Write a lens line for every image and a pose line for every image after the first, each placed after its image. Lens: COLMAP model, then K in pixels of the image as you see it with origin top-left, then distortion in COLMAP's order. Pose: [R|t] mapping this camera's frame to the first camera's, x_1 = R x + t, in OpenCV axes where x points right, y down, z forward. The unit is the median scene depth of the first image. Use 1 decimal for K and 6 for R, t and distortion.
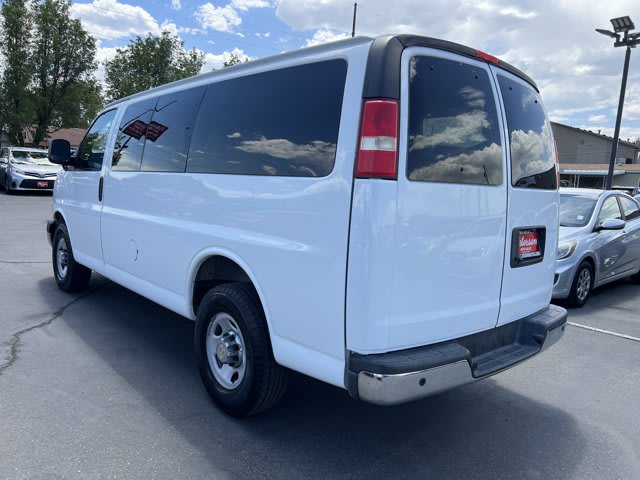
lens RADIAL K [[491.3, 0, 313.8], [0, 491.3, 238.3], [0, 0, 1]] dist [0.015264, -0.001799]
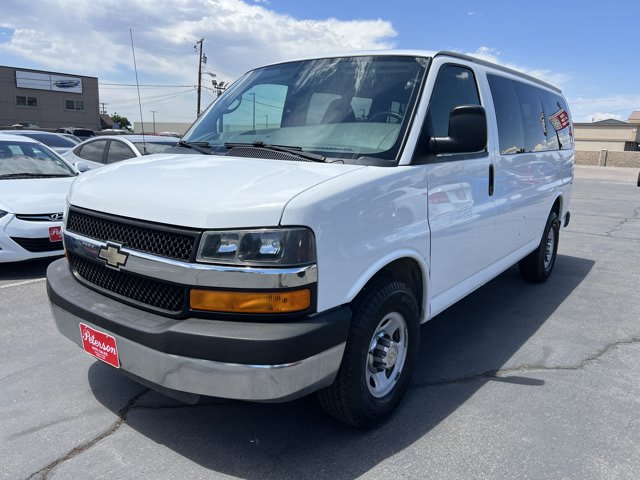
lens RADIAL K [[491.3, 0, 313.8], [0, 491.3, 238.3], [0, 0, 1]] dist [0.015264, -0.001799]
pose [[-0.205148, -0.248504, 0.946657, -1.214657], [0.086878, 0.958788, 0.270515, -0.266011], [-0.974867, 0.137739, -0.175104, 1.518500]]
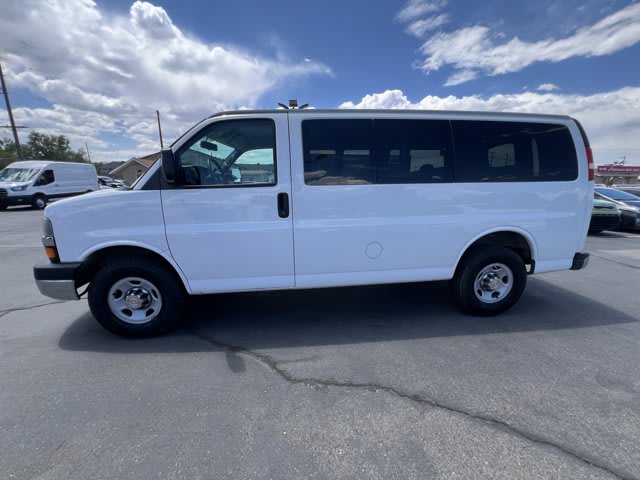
lens RADIAL K [[256.8, 0, 318.0], [0, 256.8, 239.7], [0, 0, 1]] dist [-0.002269, -0.000025]
pose [[0.559229, -0.226305, 0.797527, -0.872528], [0.130719, 0.974056, 0.184736, -0.128092], [-0.818643, 0.000943, 0.574302, 0.689034]]
